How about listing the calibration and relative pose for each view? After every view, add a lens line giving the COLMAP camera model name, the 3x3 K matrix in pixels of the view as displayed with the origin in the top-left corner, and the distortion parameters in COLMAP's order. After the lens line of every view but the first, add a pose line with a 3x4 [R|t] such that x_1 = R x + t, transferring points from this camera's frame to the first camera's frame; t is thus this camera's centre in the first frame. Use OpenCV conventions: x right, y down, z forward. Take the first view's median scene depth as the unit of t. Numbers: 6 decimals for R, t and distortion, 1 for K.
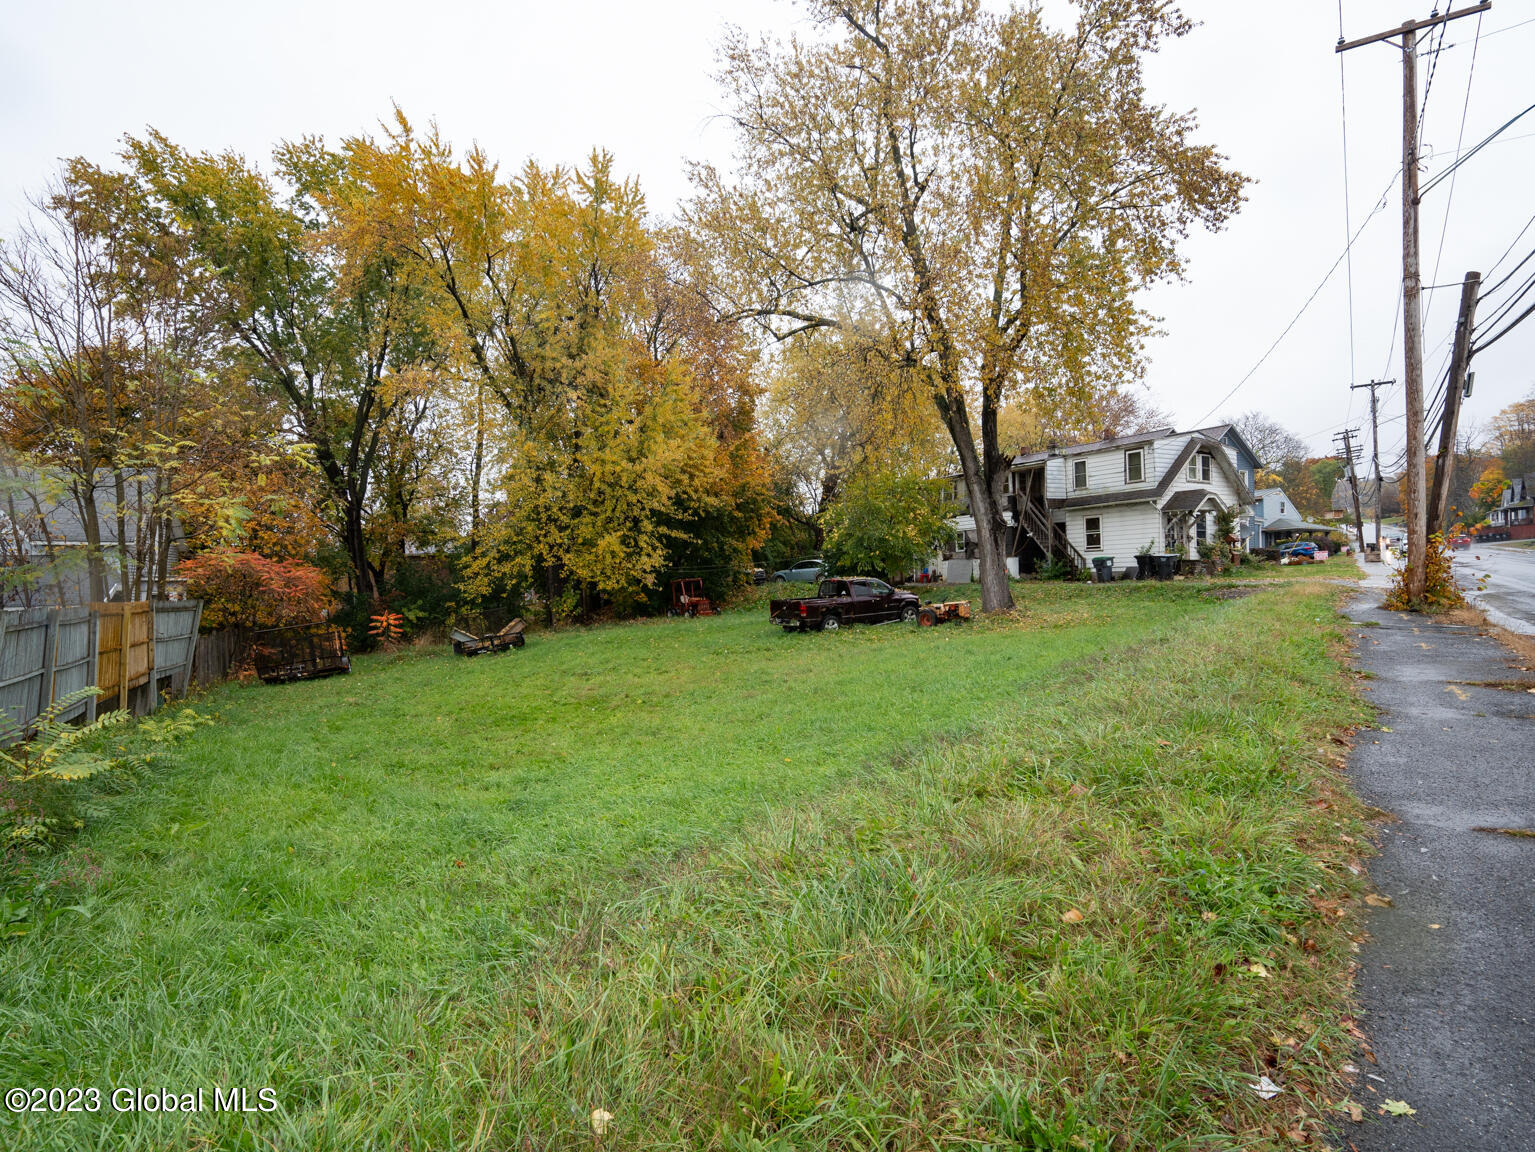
lens RADIAL K [[799.4, 0, 761.5], [0, 799.4, 576.2], [0, 0, 1]] dist [-0.057882, 0.023142]
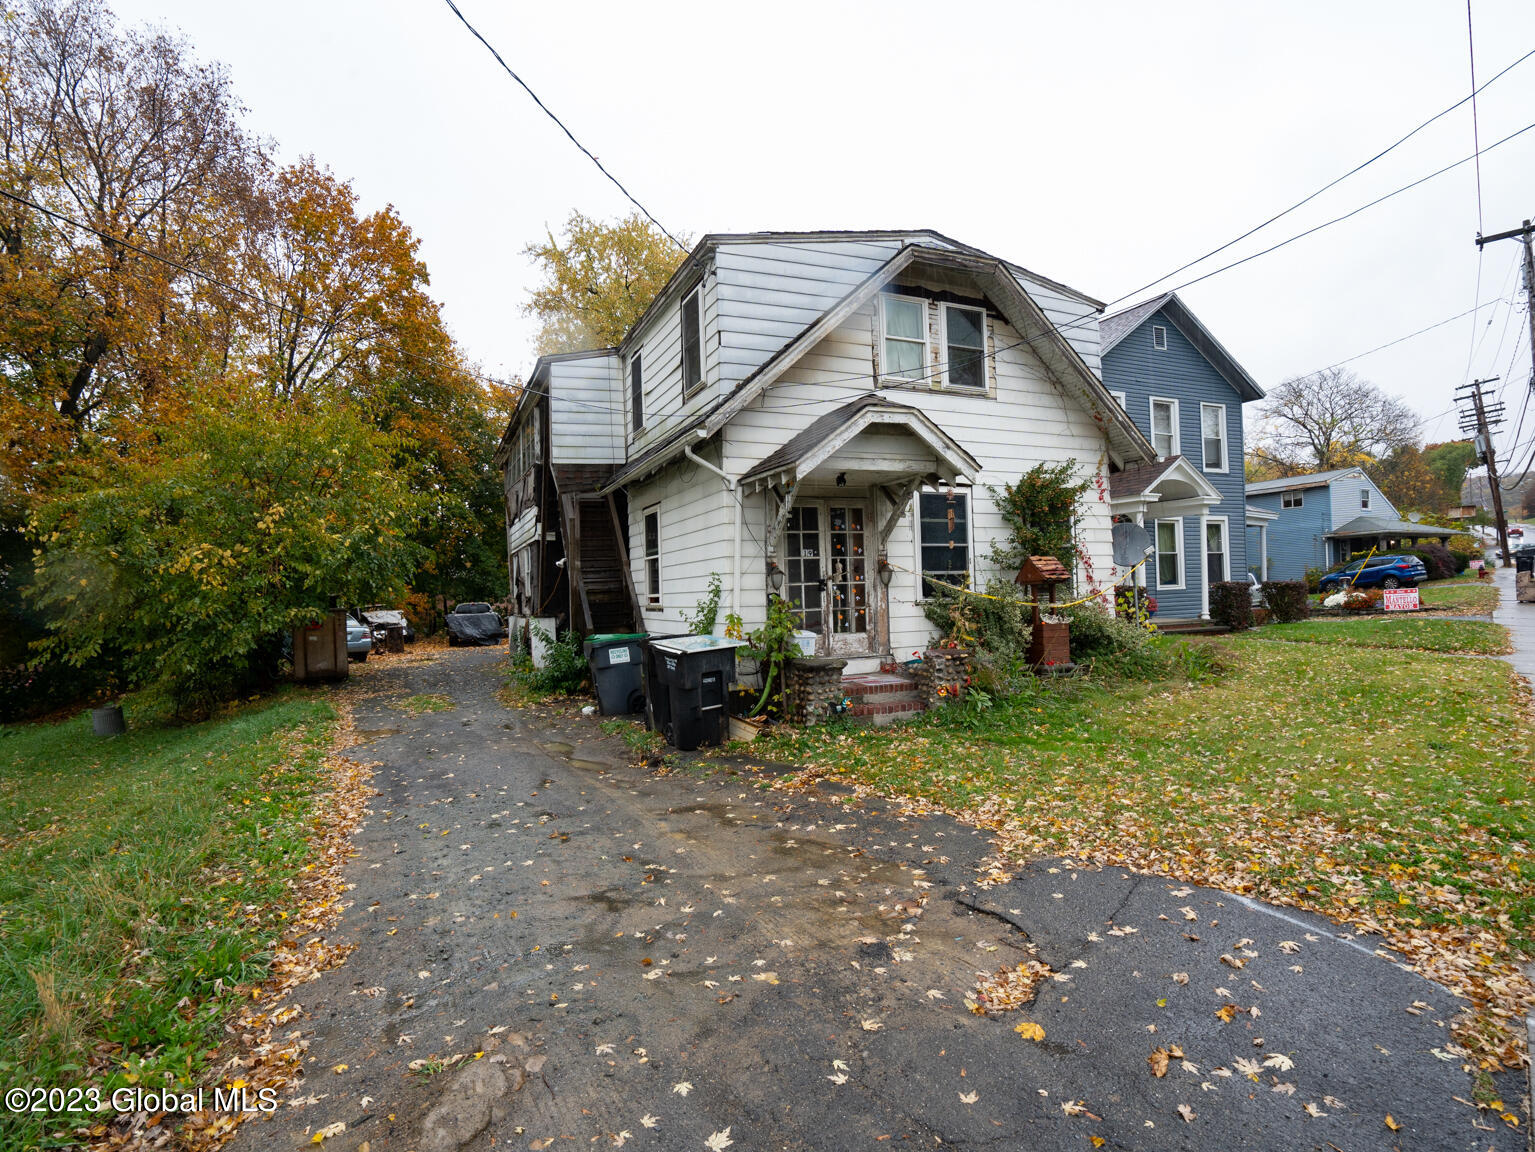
lens RADIAL K [[799.4, 0, 761.5], [0, 799.4, 576.2], [0, 0, 1]] dist [-0.057882, 0.023142]
pose [[0.993995, -0.011310, -0.108842, 0.517818], [0.009478, 0.999805, -0.017330, -0.041149], [0.109017, 0.016194, 0.993908, 0.677123]]
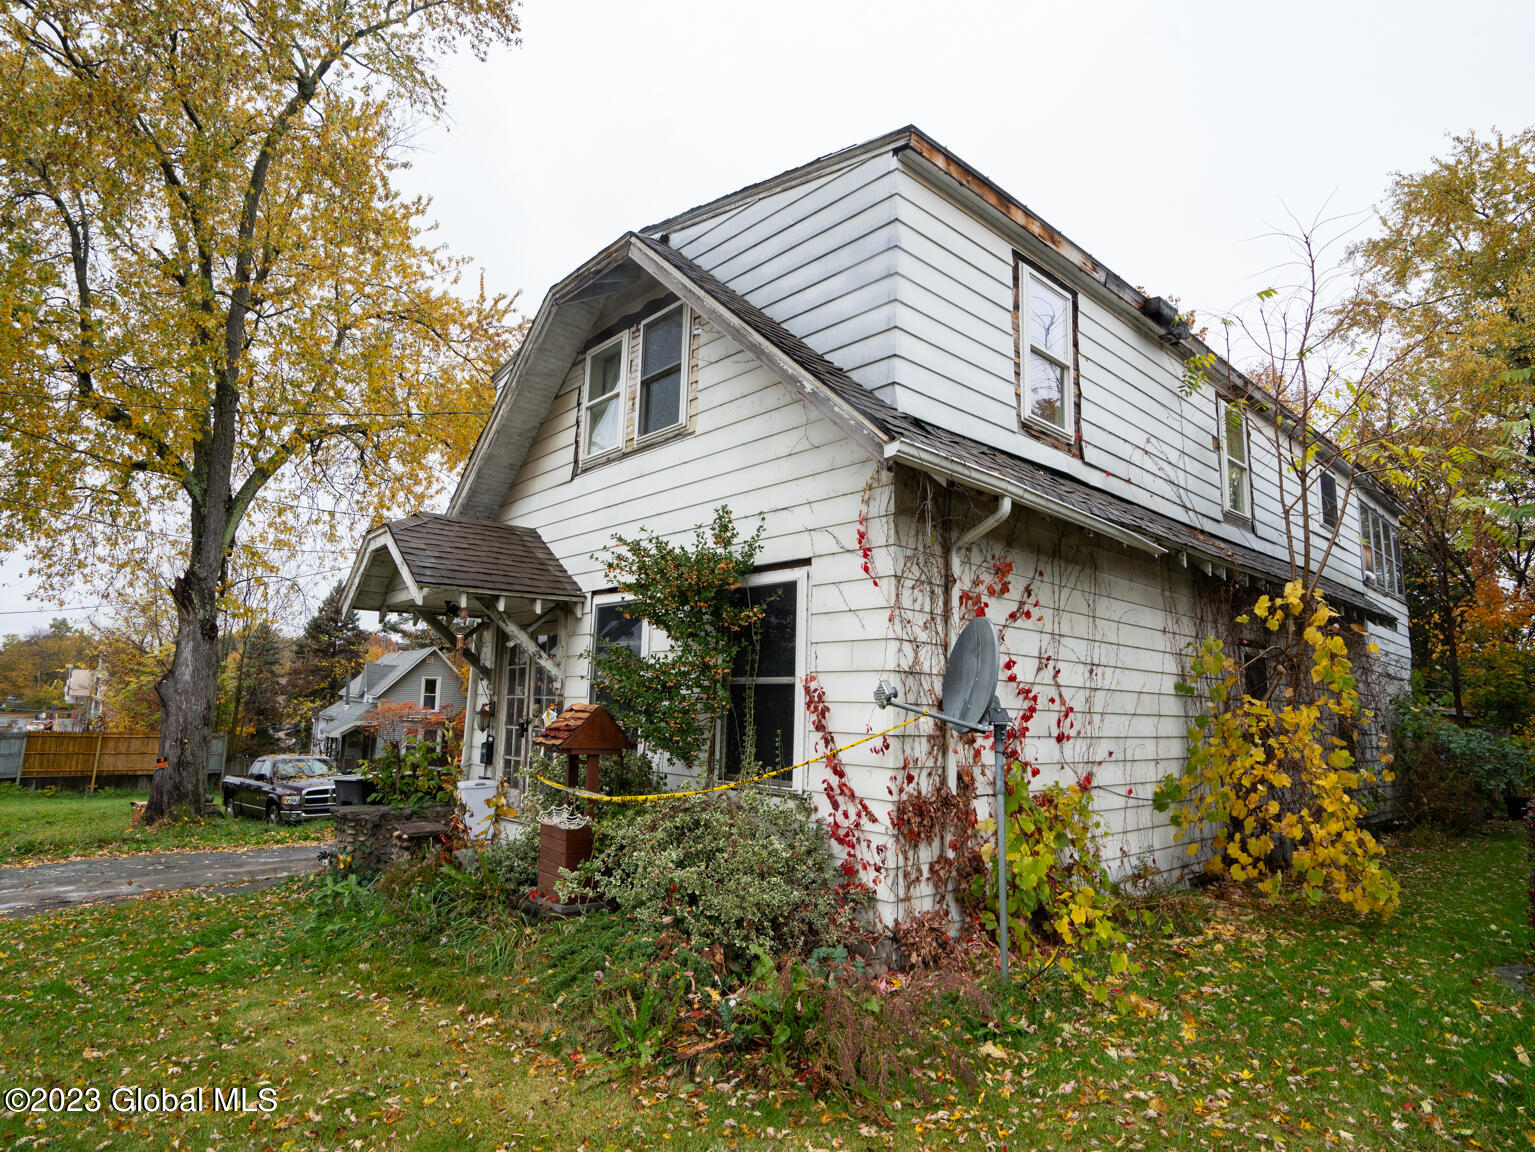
lens RADIAL K [[880.7, 0, 767.5], [0, 880.7, 576.0], [0, 0, 1]] dist [-0.030278, 0.000028]
pose [[0.201138, -0.126349, -0.971380, 0.784908], [-0.029617, 0.990409, -0.134956, -0.055364], [0.979115, 0.055914, 0.195467, 0.985707]]
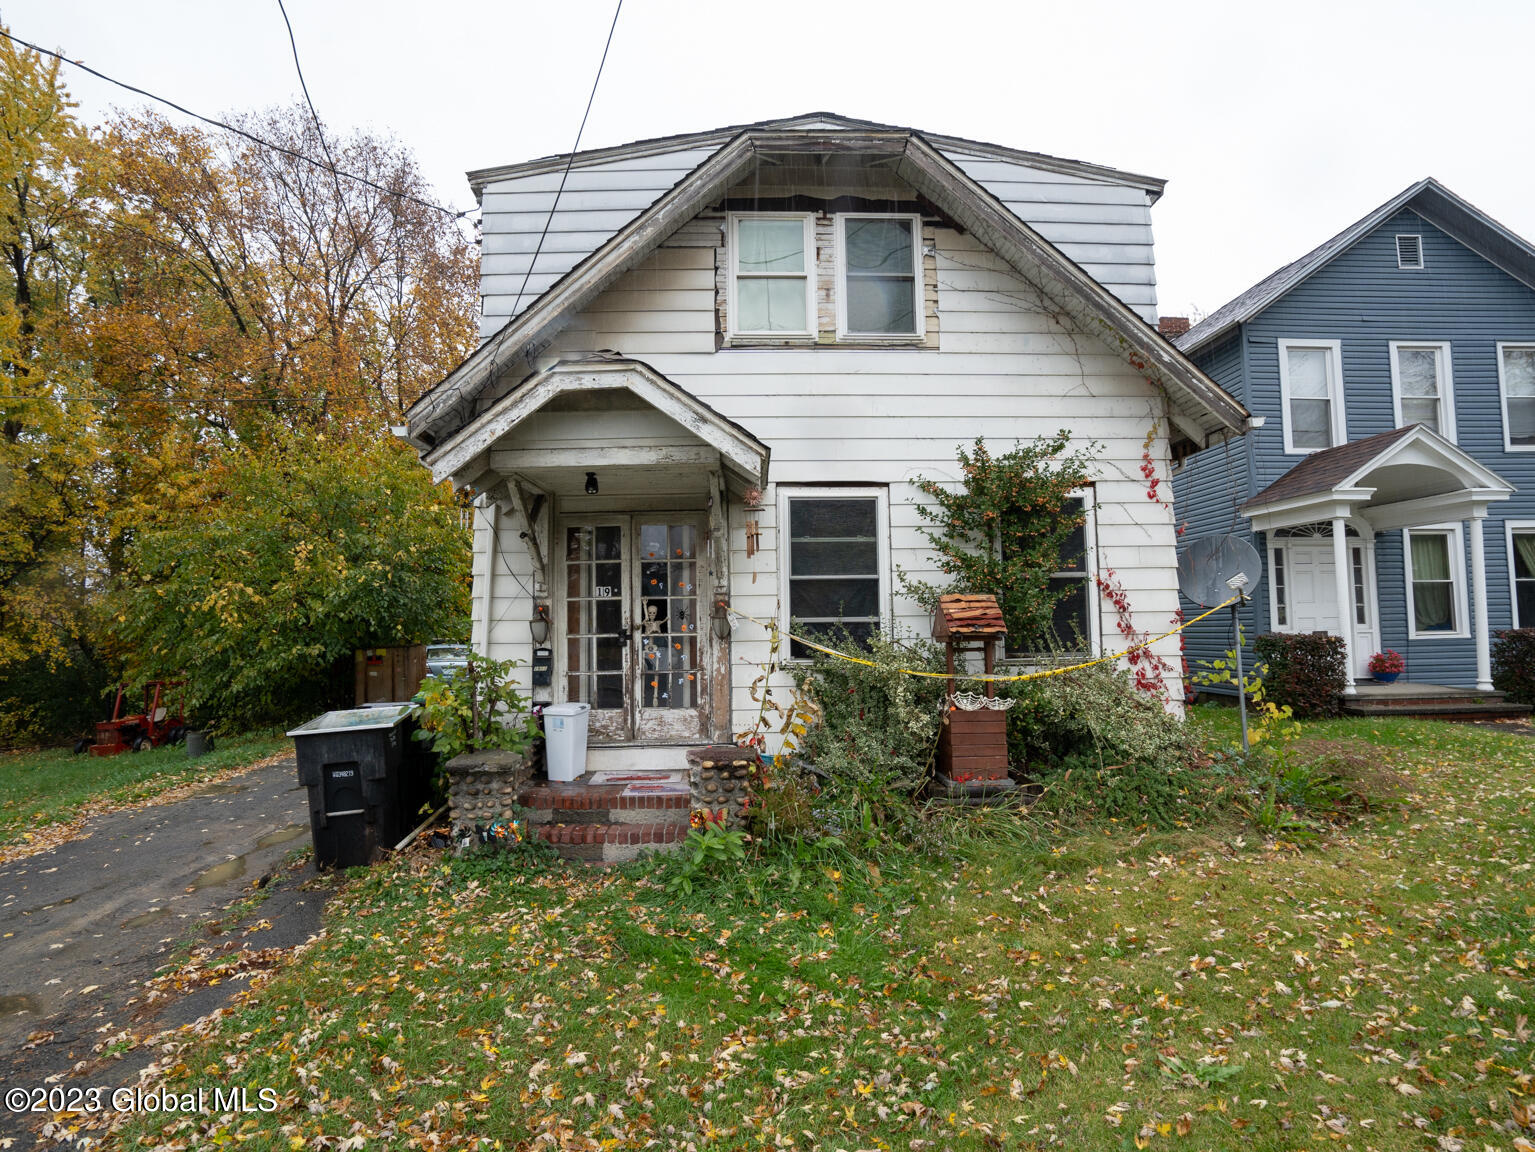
lens RADIAL K [[799.4, 0, 761.5], [0, 799.4, 576.2], [0, 0, 1]] dist [-0.057882, 0.023142]
pose [[0.884585, -0.026681, -0.465615, 0.632809], [0.000282, 0.998393, -0.056676, -0.046756], [0.466379, 0.050003, 0.883171, 0.805734]]
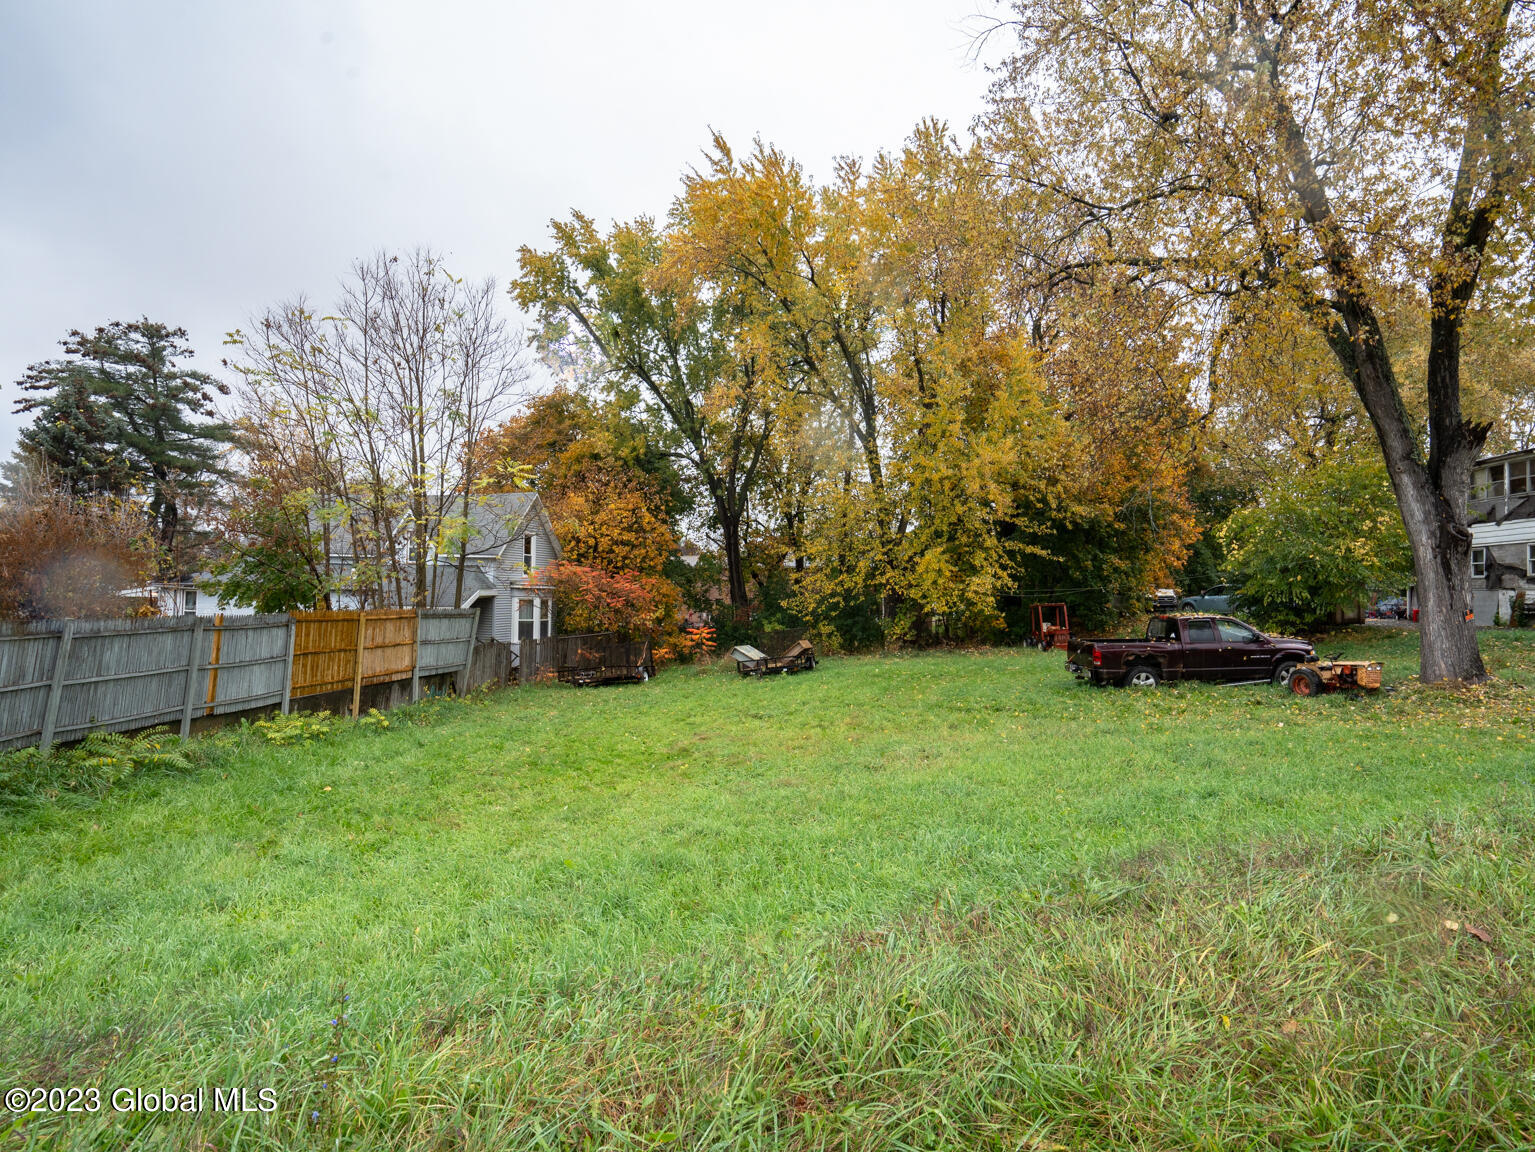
lens RADIAL K [[799.4, 0, 761.5], [0, 799.4, 576.2], [0, 0, 1]] dist [-0.057882, 0.023142]
pose [[0.822193, 0.021268, -0.568811, 0.150423], [-0.029943, 0.999534, -0.005908, -0.012820], [0.568420, 0.021889, 0.822447, 0.163646]]
